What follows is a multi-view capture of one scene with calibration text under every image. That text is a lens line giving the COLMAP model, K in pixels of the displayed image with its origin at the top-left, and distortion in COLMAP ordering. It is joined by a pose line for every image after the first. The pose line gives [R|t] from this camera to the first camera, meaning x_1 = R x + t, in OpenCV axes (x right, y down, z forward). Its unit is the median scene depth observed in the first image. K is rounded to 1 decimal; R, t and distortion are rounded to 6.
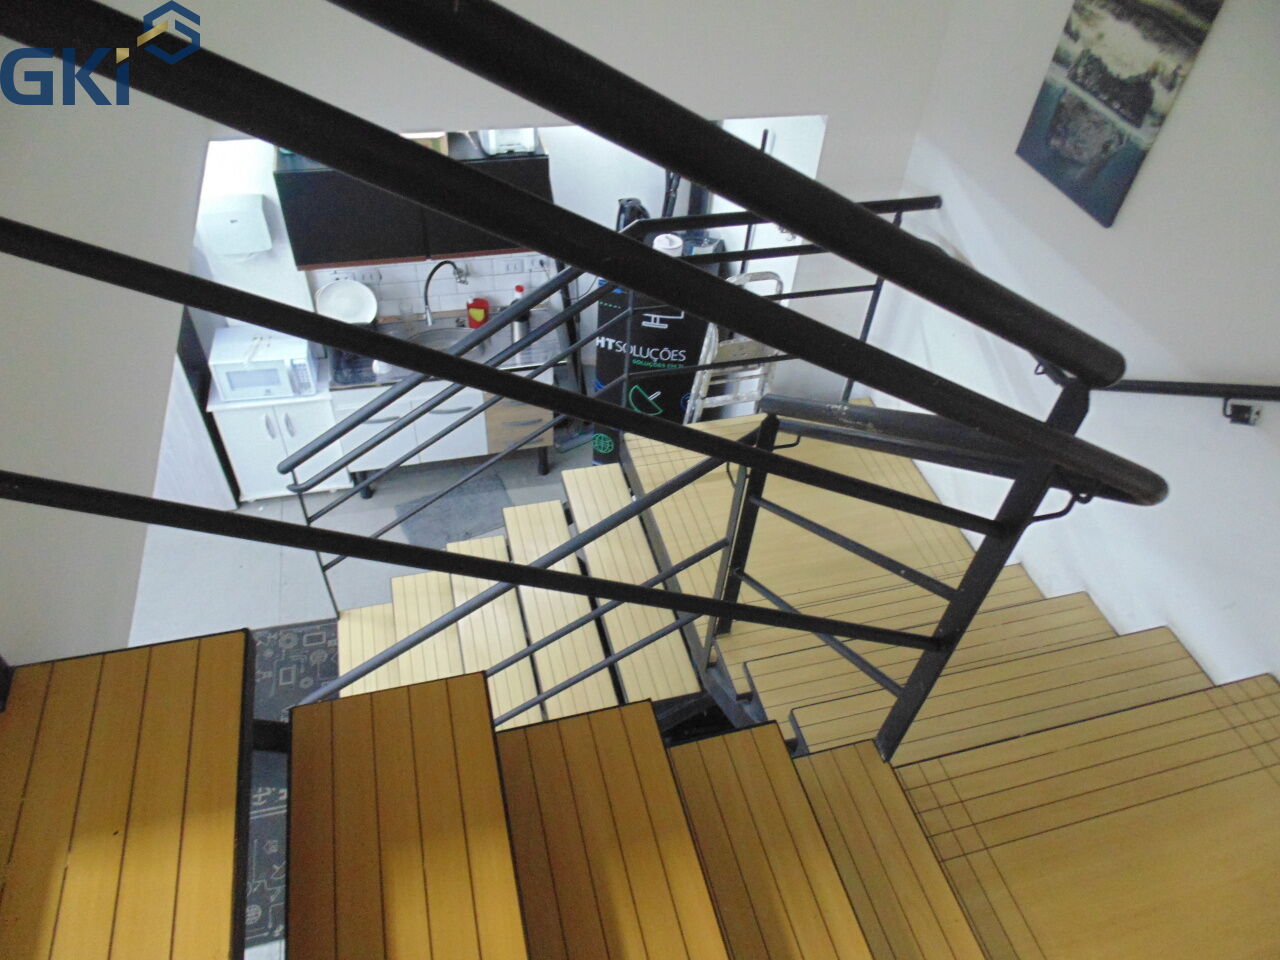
lens RADIAL K [[858.7, 0, 640.0], [0, 858.7, 480.0], [0, 0, 1]] dist [0.014162, -0.001773]
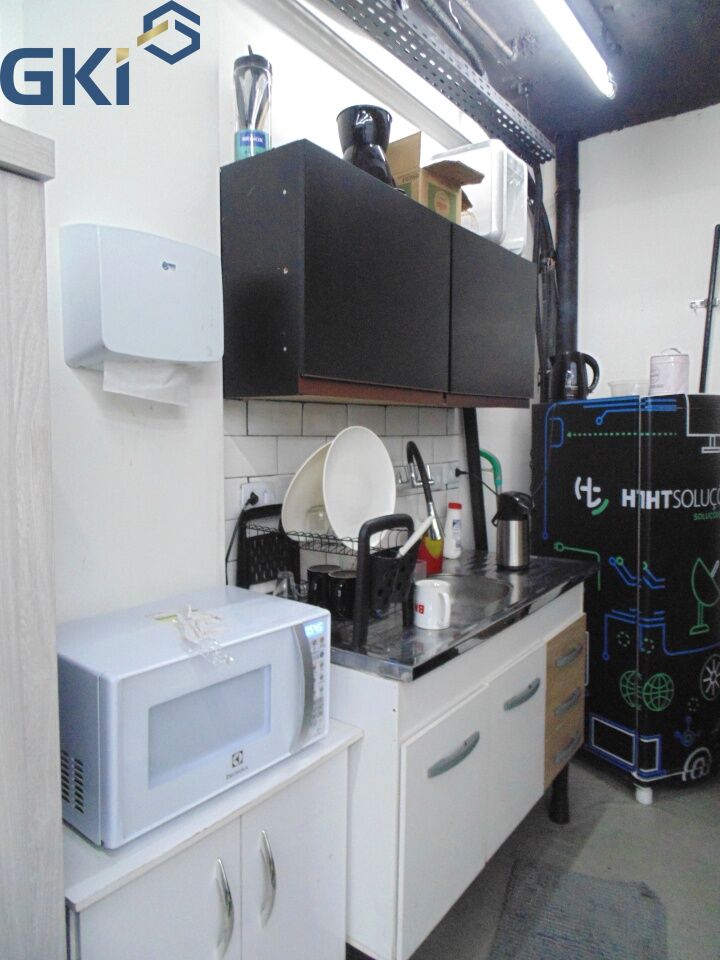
lens RADIAL K [[649.7, 0, 362.1], [0, 649.7, 454.3], [0, 0, 1]] dist [-0.050447, -0.000567]
pose [[0.783361, -0.089188, 0.615135, -0.885343], [0.472156, 0.729019, -0.495580, -0.076845], [-0.404246, 0.678658, 0.613196, 1.267133]]
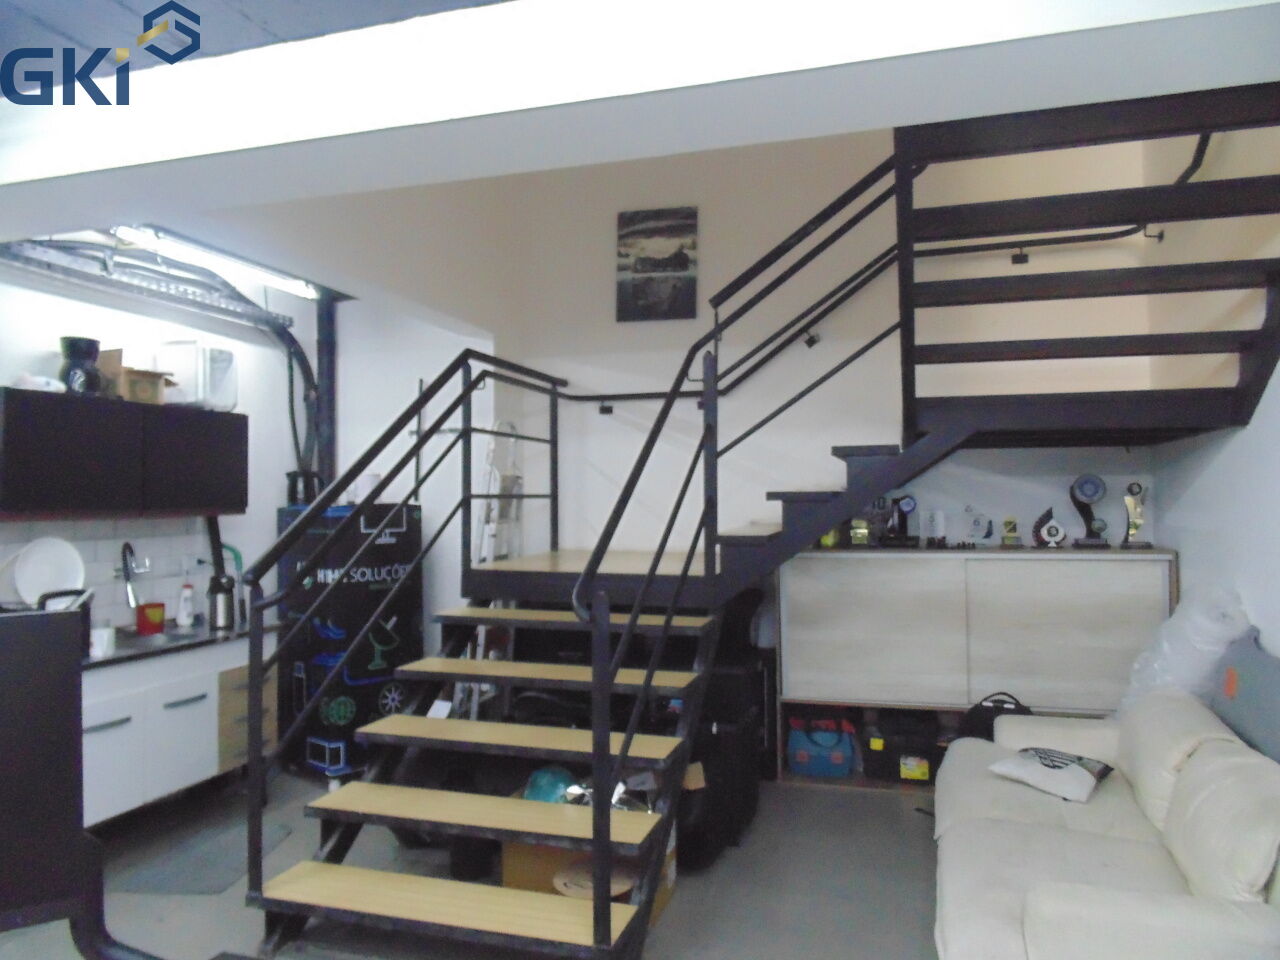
lens RADIAL K [[860.7, 0, 654.9], [0, 860.7, 477.4], [0, 0, 1]] dist [0.002911, 0.001465]
pose [[0.526183, -0.053782, 0.848669, -1.145337], [0.627502, 0.698099, -0.344817, 0.555382], [-0.573910, 0.713979, 0.401076, 0.514440]]
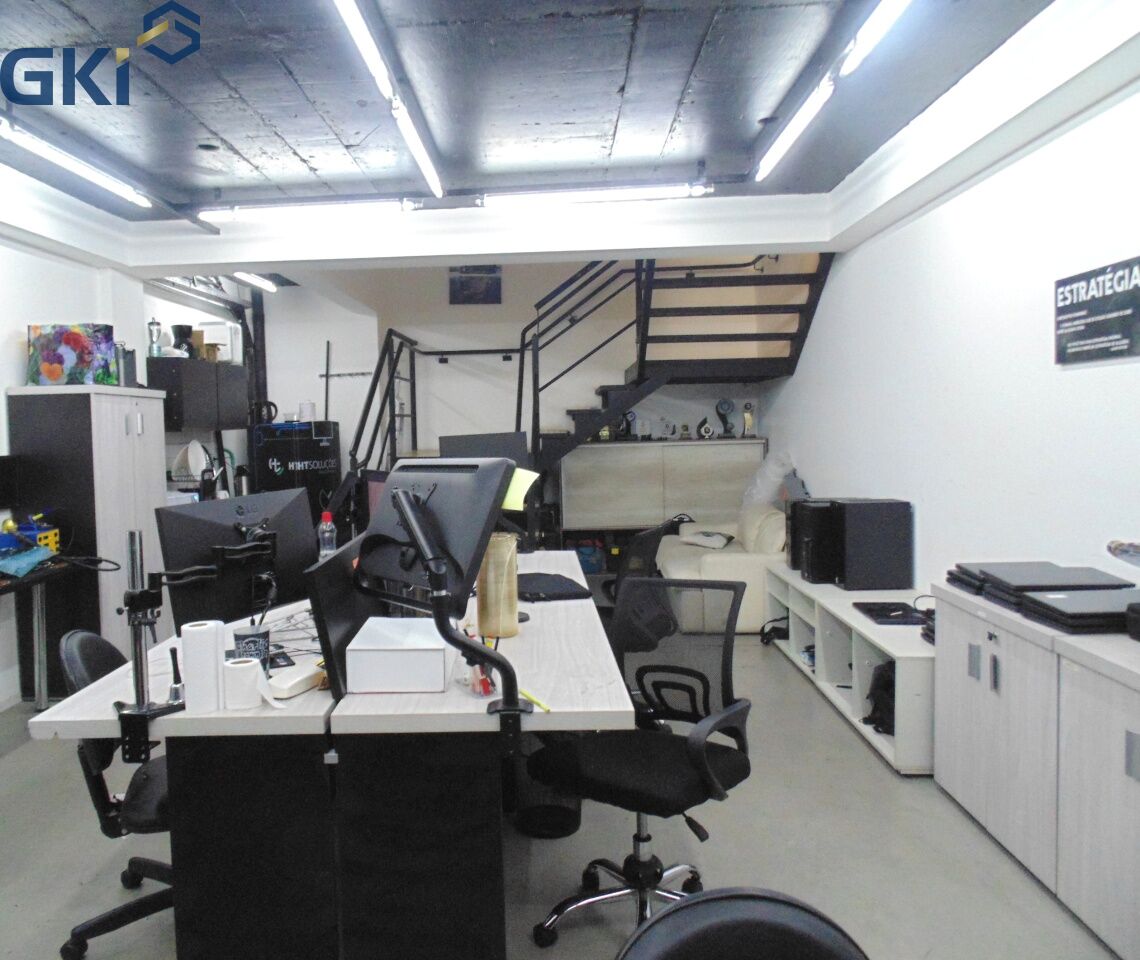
lens RADIAL K [[873.1, 0, 502.7], [0, 873.1, 480.4], [0, 0, 1]] dist [0.003406, 0.000816]
pose [[0.329880, -0.139544, 0.933652, -2.446319], [0.695686, 0.704470, -0.140511, 0.593251], [-0.638122, 0.695881, 0.329469, 0.386095]]
